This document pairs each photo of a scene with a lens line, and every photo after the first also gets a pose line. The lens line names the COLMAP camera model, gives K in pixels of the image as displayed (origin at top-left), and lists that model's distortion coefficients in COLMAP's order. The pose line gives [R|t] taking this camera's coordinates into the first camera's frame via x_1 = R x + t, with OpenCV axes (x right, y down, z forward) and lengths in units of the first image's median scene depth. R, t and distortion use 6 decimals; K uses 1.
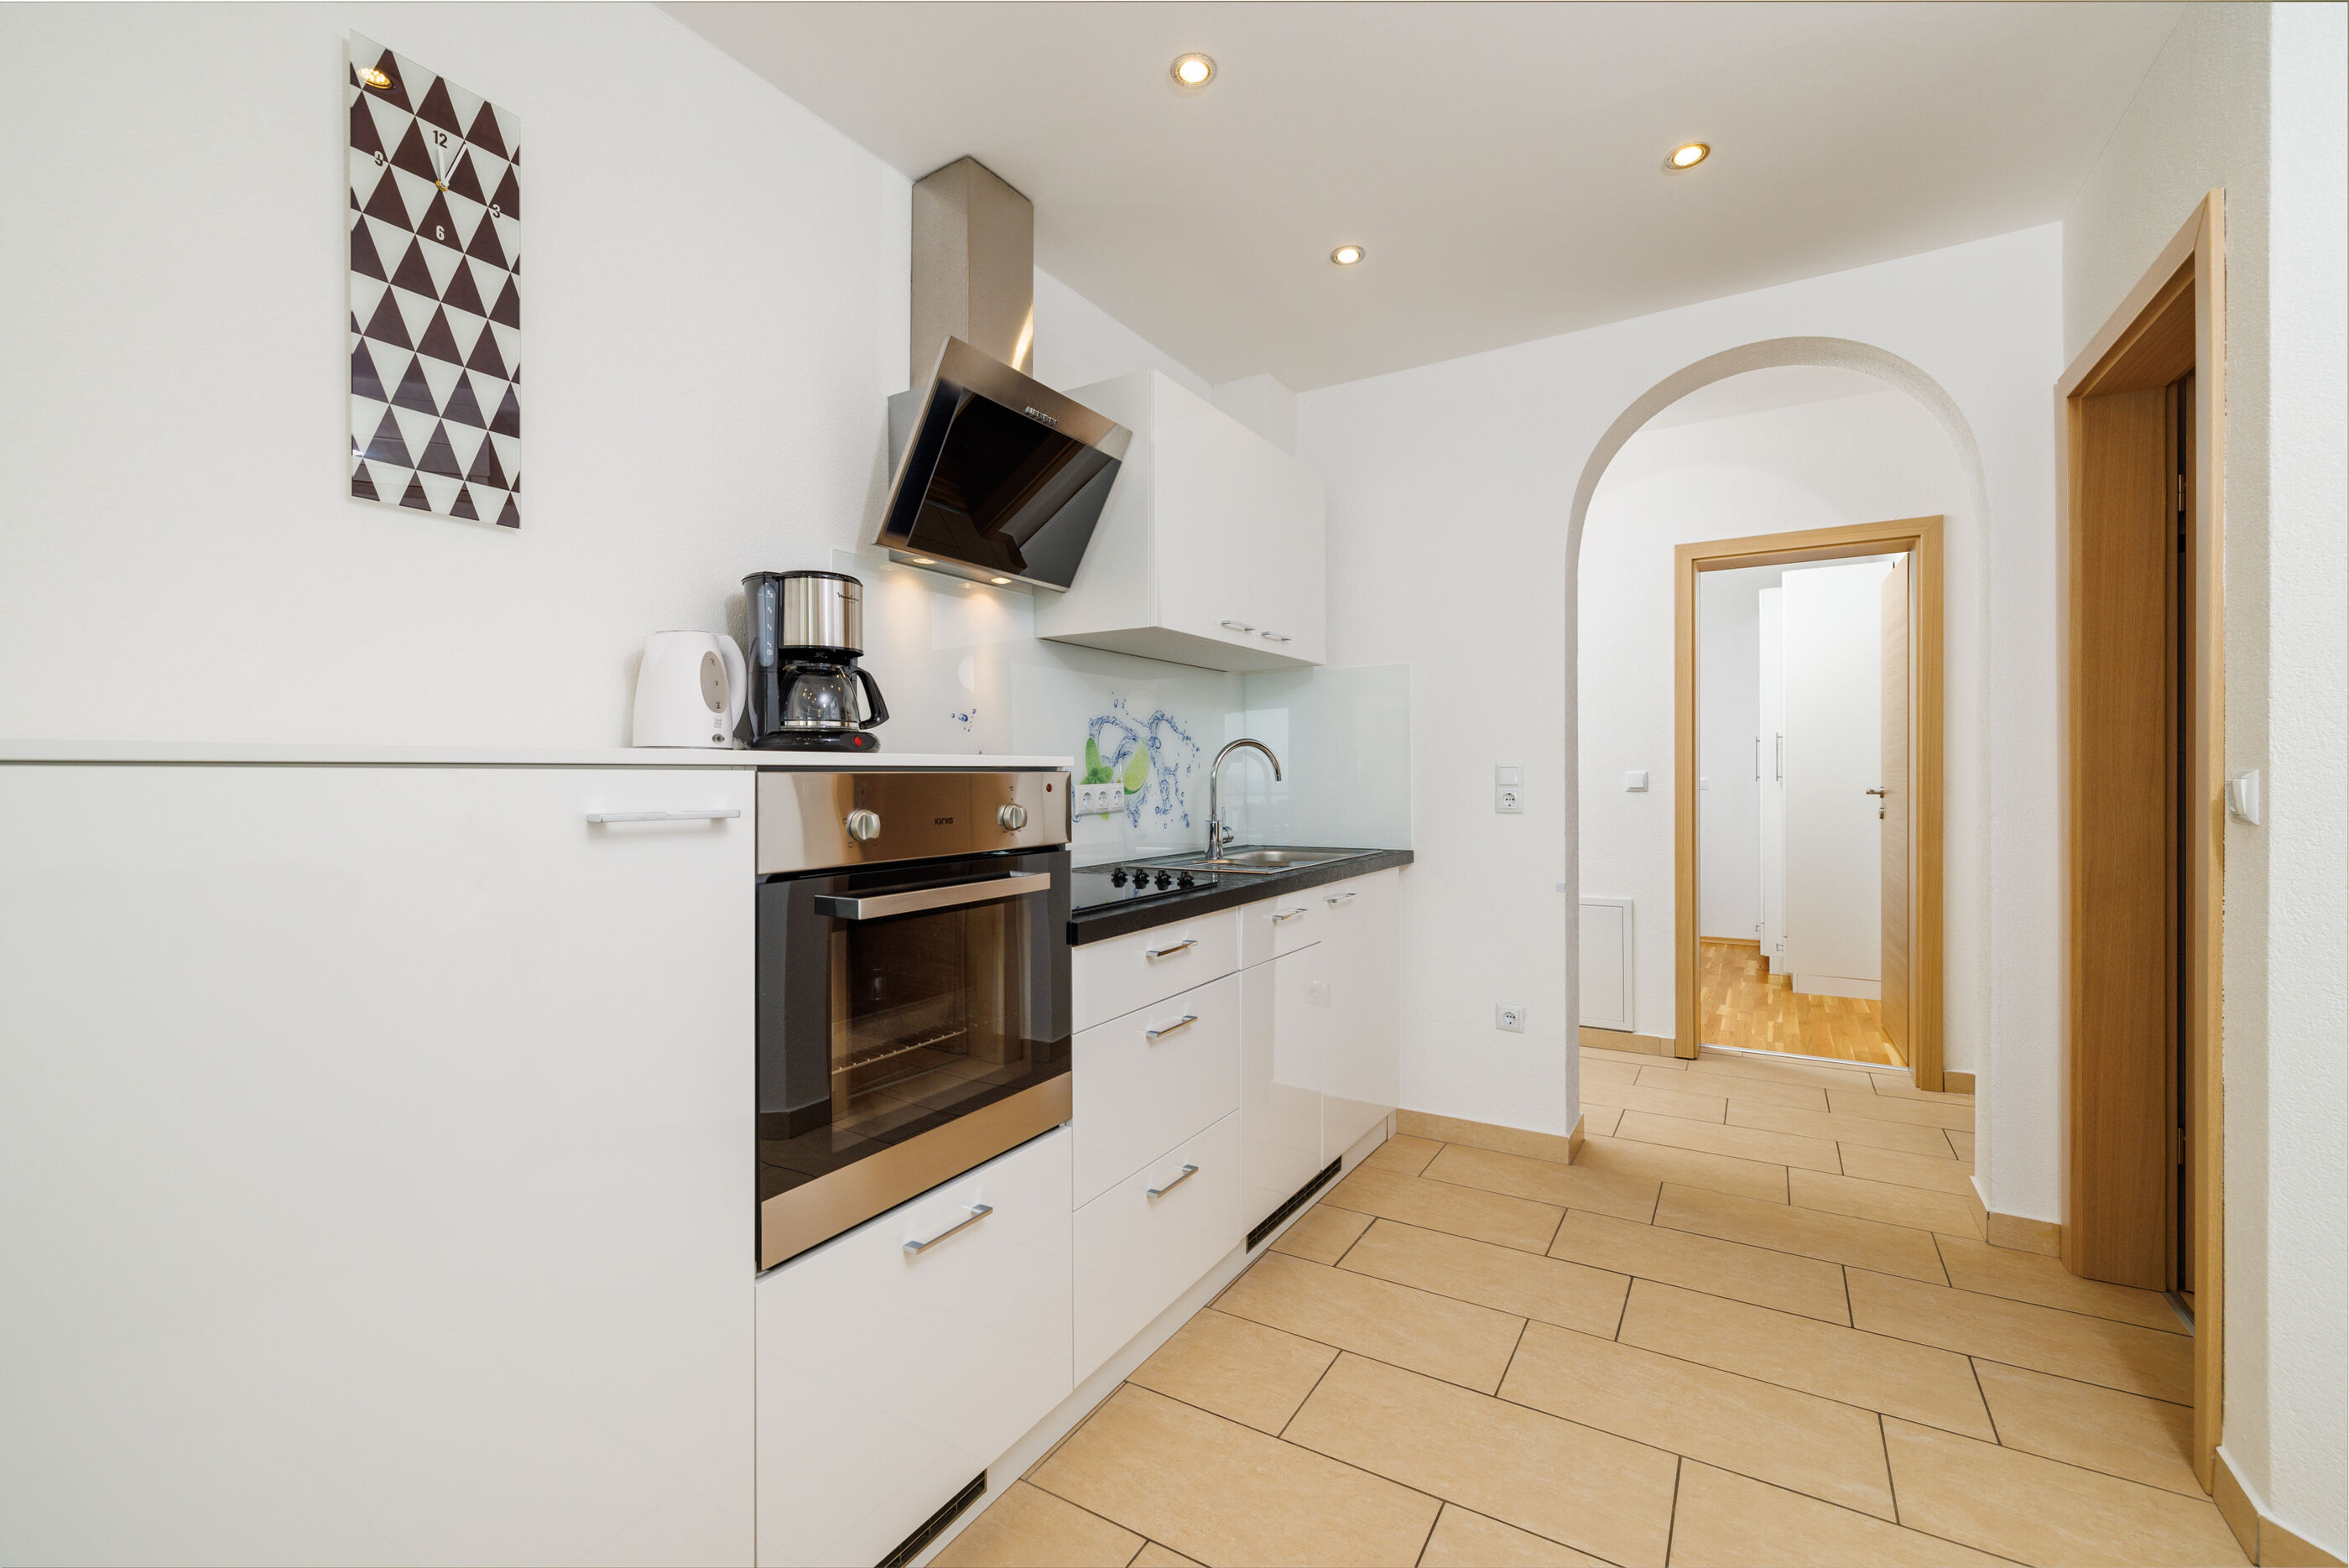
lens RADIAL K [[995.9, 0, 1202.6], [0, 995.9, 782.0], [0, 0, 1]] dist [0.005315, 0.001312]
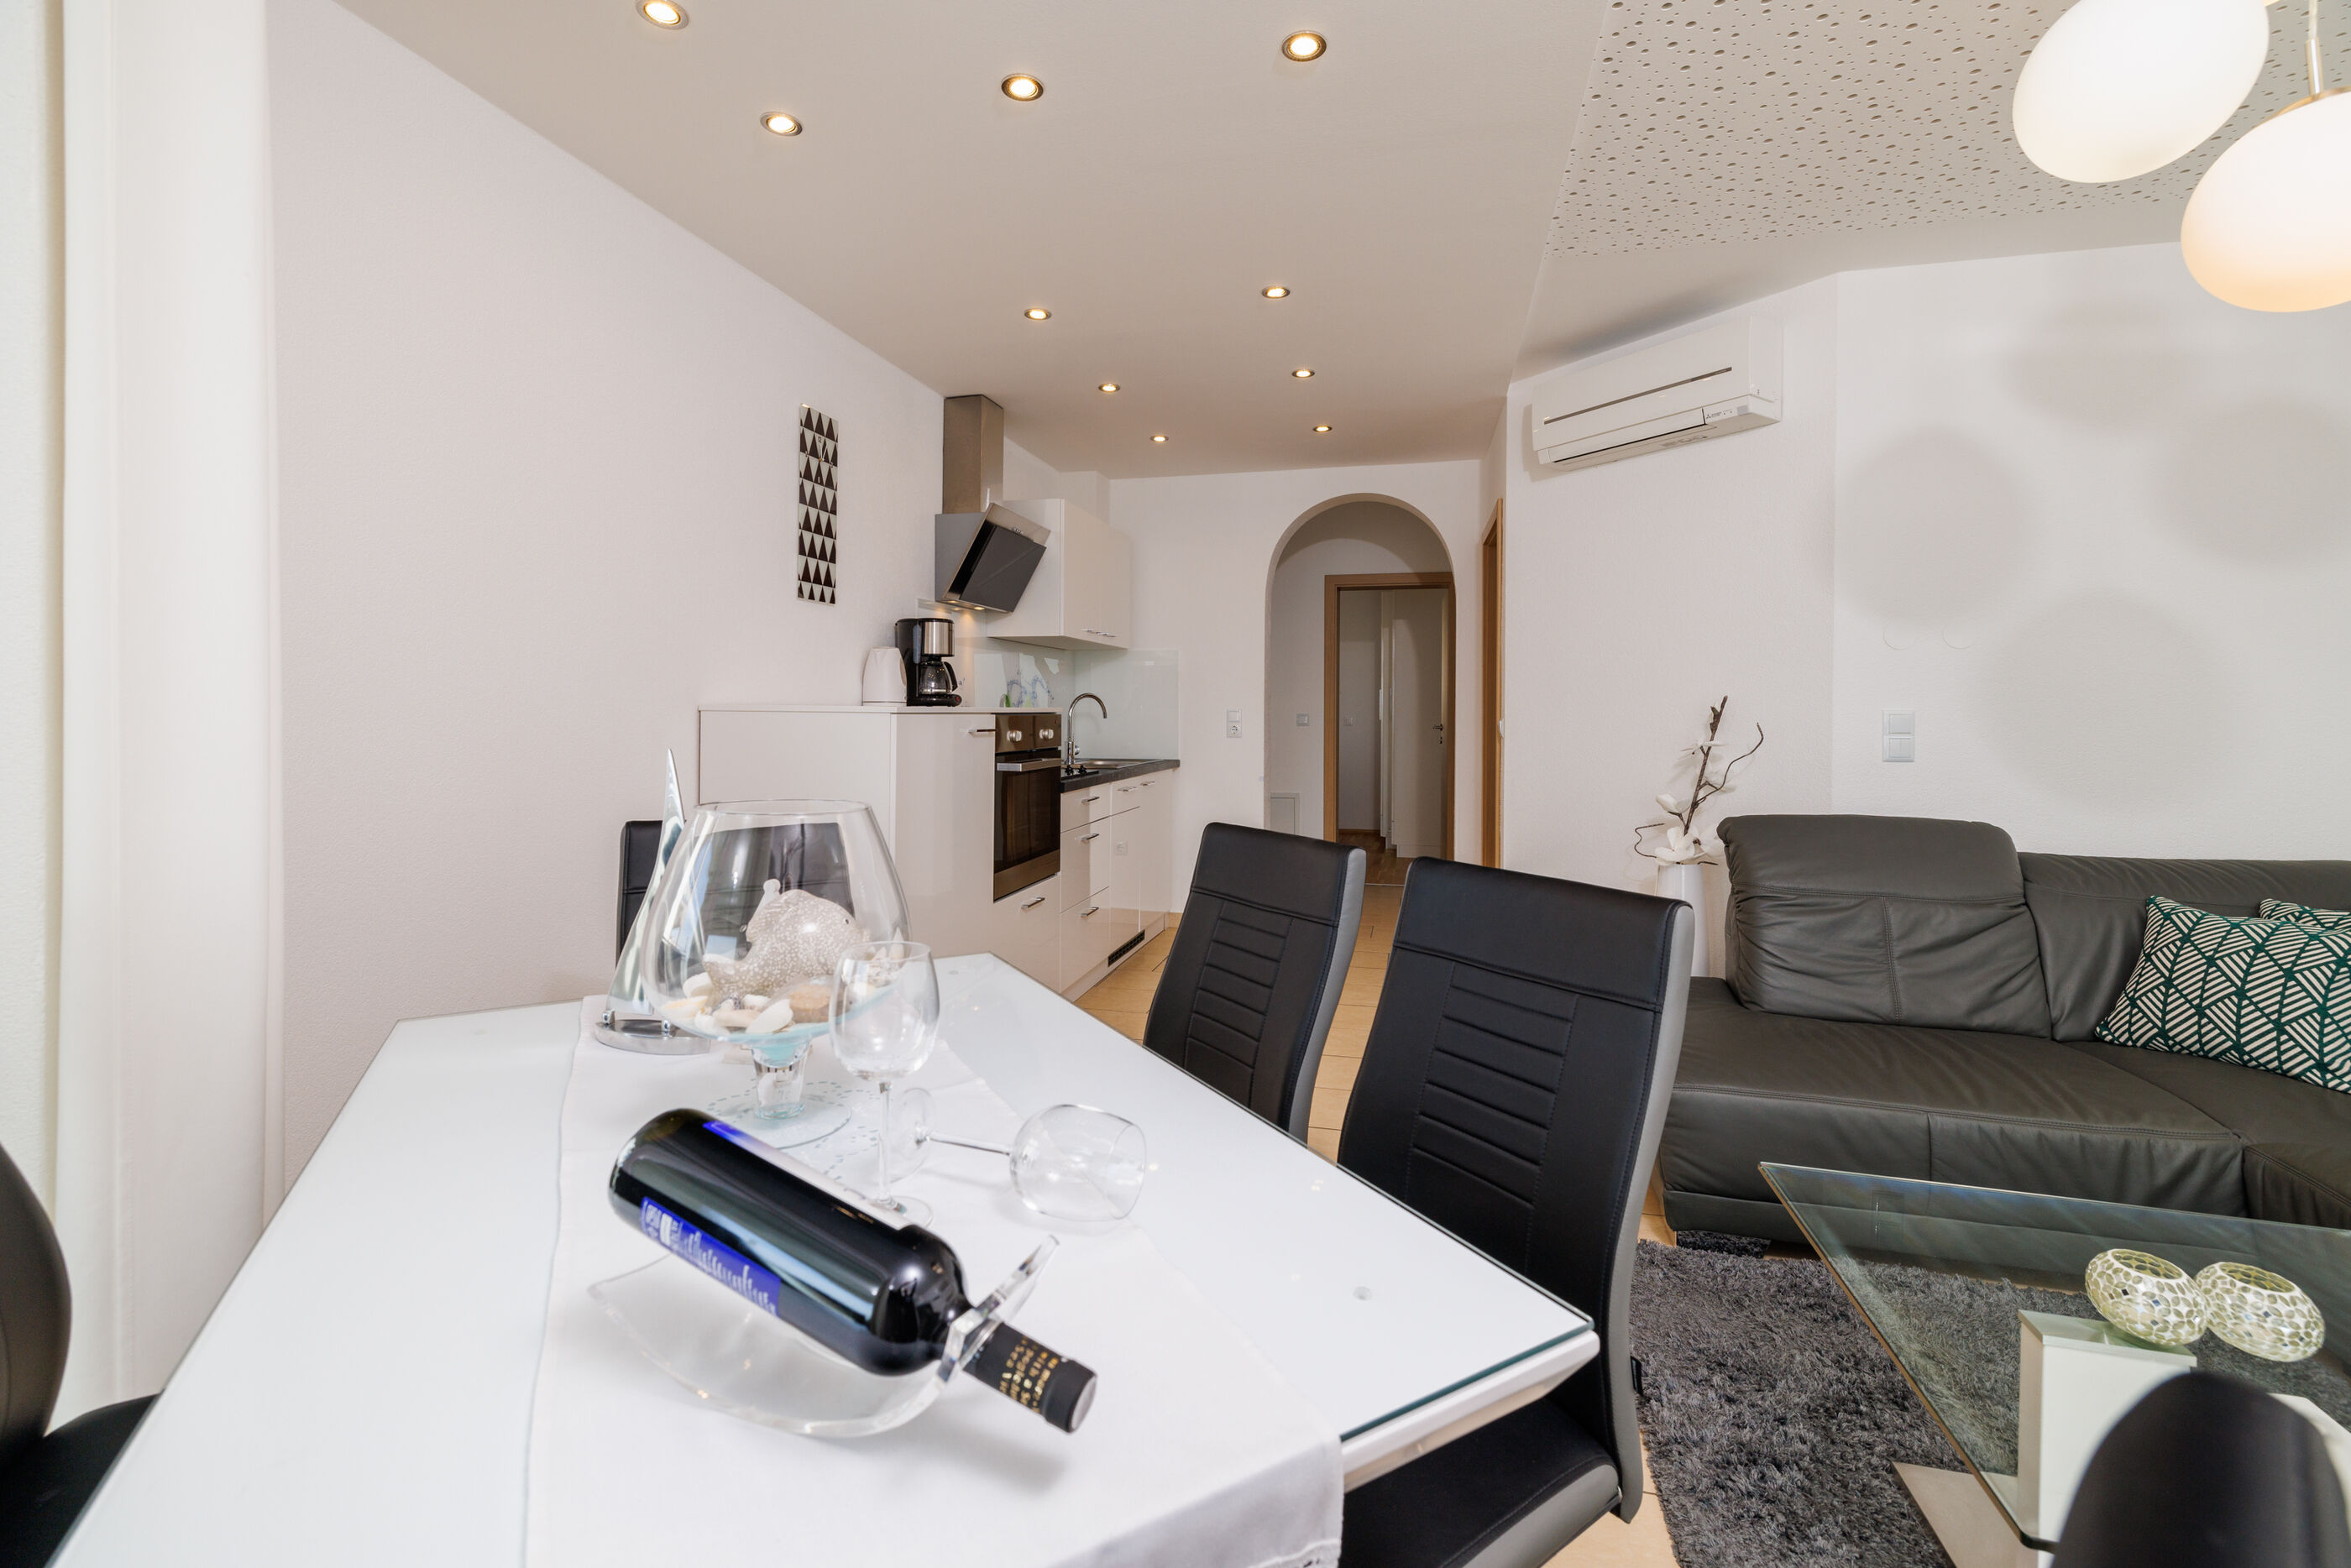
lens RADIAL K [[996.6, 0, 1203.7], [0, 996.6, 719.4], [0, 0, 1]] dist [0.005315, 0.001312]
pose [[0.953390, 0.006055, 0.301681, -0.416898], [-0.006470, 0.999979, 0.000379, -0.001340], [-0.301672, -0.002313, 0.953409, -1.008071]]
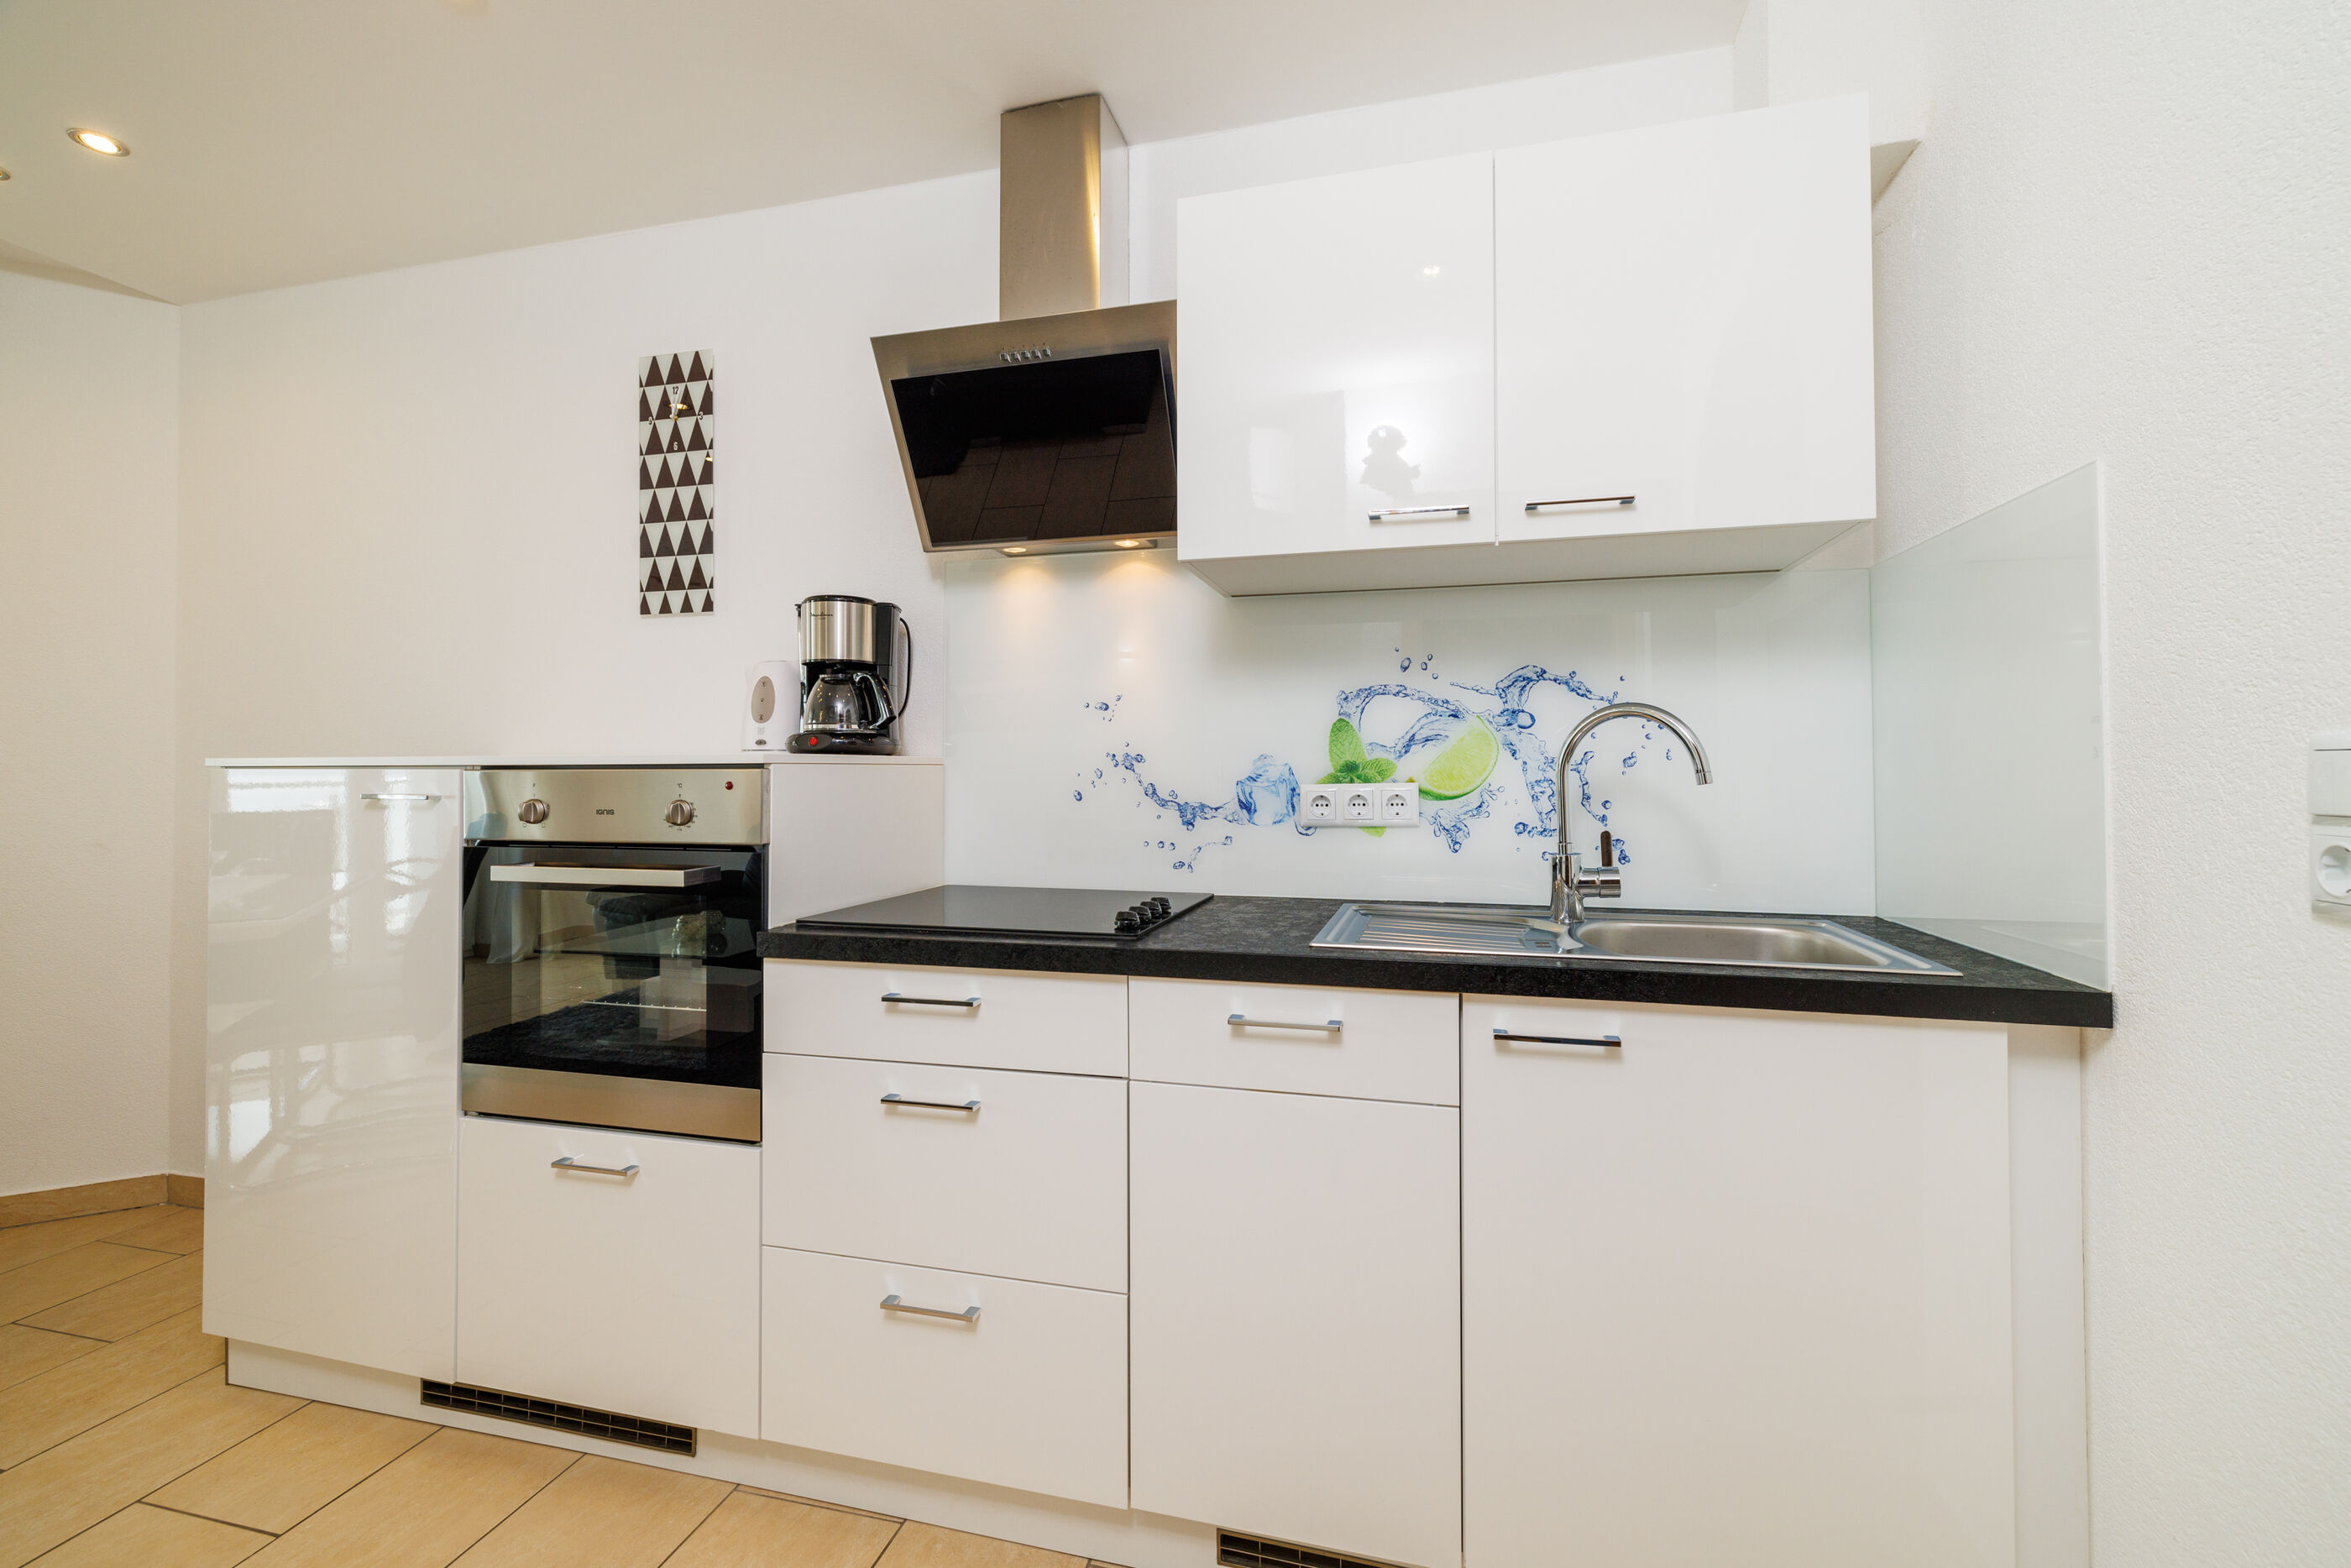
lens RADIAL K [[996.6, 0, 1175.6], [0, 996.6, 754.5], [0, 0, 1]] dist [0.005315, 0.001312]
pose [[0.265032, -0.009850, -0.964189, 0.732135], [-0.006672, 0.999905, -0.012049, -0.012695], [0.964217, 0.009627, 0.264941, 0.941188]]
